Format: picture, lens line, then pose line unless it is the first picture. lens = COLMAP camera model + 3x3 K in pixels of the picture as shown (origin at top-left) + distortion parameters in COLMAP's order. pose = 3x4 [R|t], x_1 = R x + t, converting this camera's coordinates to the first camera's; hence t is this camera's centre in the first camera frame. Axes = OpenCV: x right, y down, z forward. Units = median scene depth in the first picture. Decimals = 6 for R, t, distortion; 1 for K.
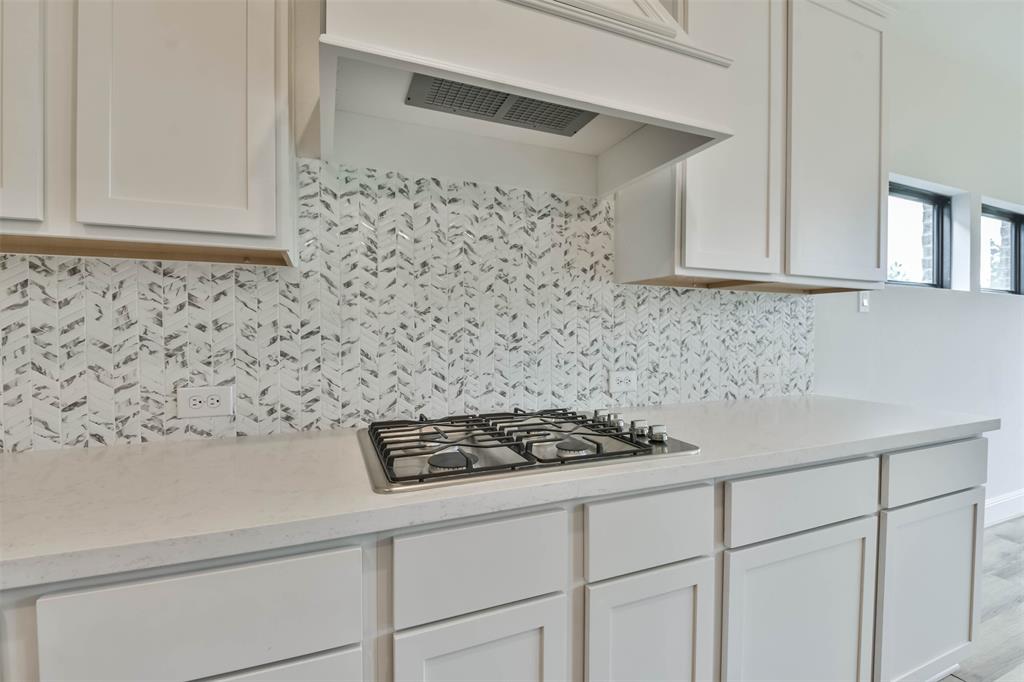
lens RADIAL K [[450.8, 0, 513.8], [0, 450.8, 339.8], [0, 0, 1]] dist [0.019613, -0.019360]
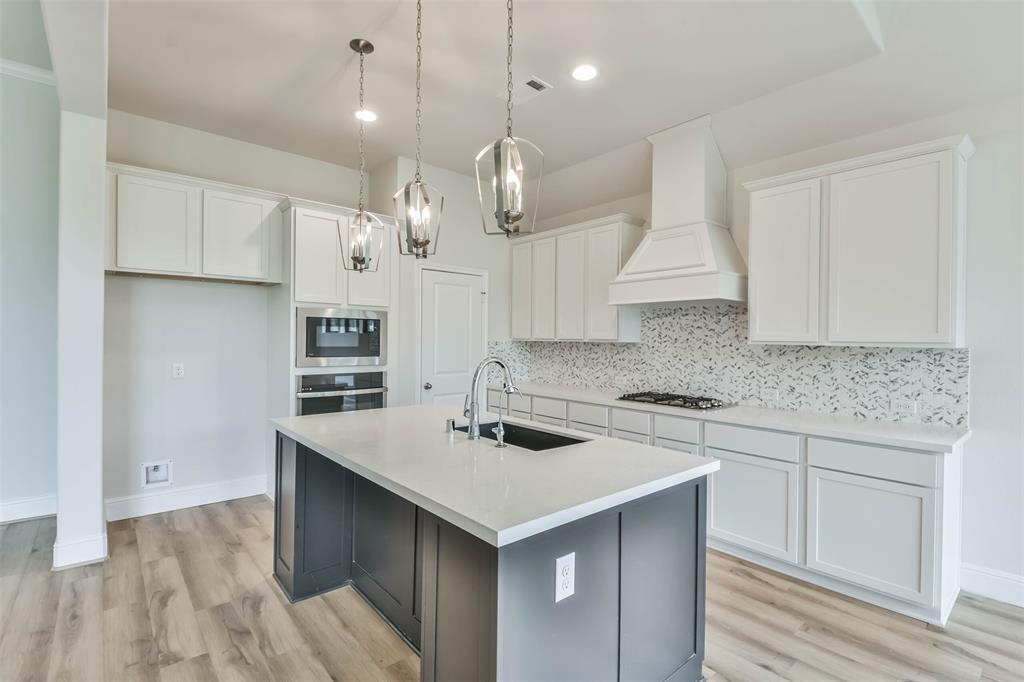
lens RADIAL K [[473.5, 0, 512.0], [0, 473.5, 341.0], [0, 0, 1]] dist [0.002276, -0.000116]
pose [[0.309921, 0.003434, -0.950756, 2.042288], [-0.031351, 0.999487, -0.006609, -0.097347], [0.950245, 0.031856, 0.309870, -0.770389]]
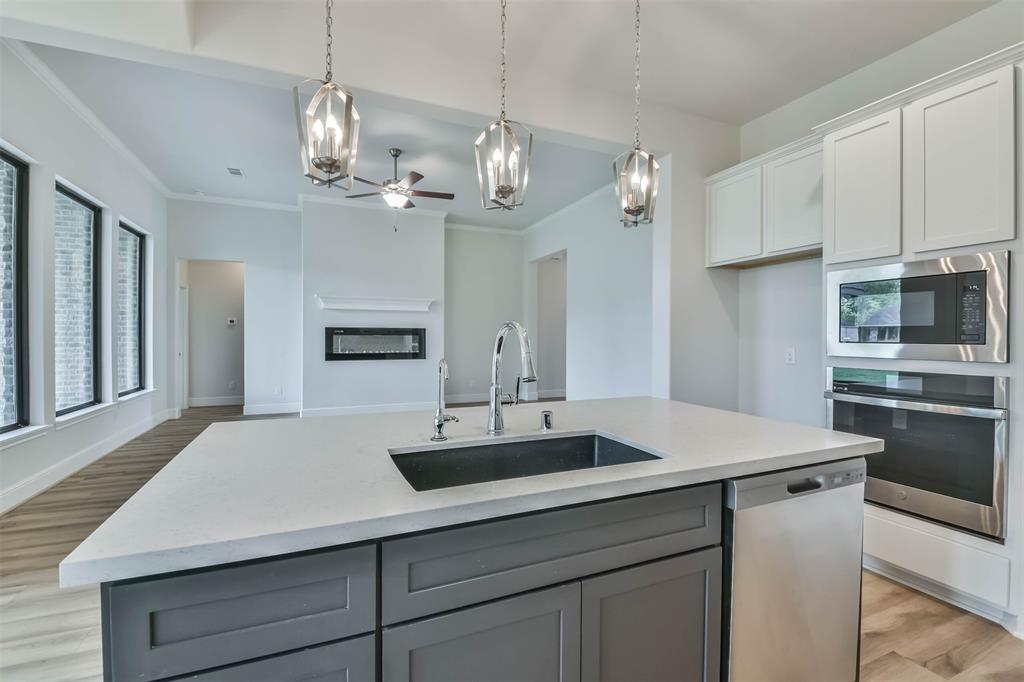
lens RADIAL K [[450.8, 0, 513.8], [0, 450.8, 339.8], [0, 0, 1]] dist [0.019613, -0.019360]
pose [[-0.999861, -0.009852, -0.013414, 0.561072], [-0.010257, 0.999485, 0.030404, -0.041675], [0.013107, 0.030537, -0.999448, 0.612667]]
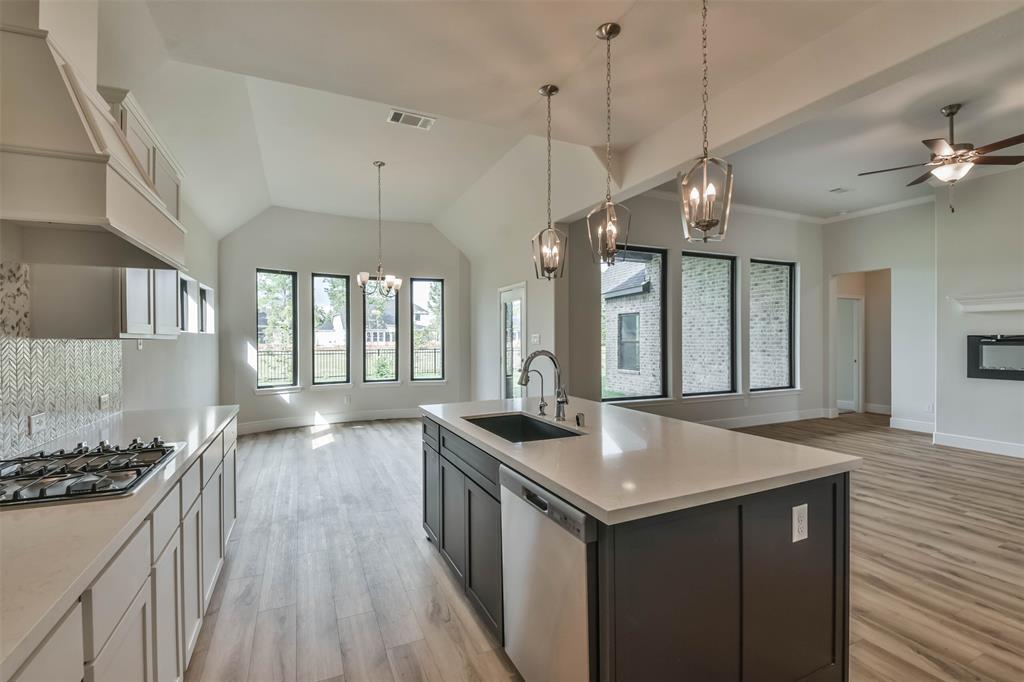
lens RADIAL K [[450.8, 0, 513.8], [0, 450.8, 339.8], [0, 0, 1]] dist [0.019613, -0.019360]
pose [[-0.041570, -0.008890, 0.999096, -1.042564], [0.026979, 0.999586, 0.010017, -0.108602], [-0.998771, 0.027371, -0.041313, -0.179076]]
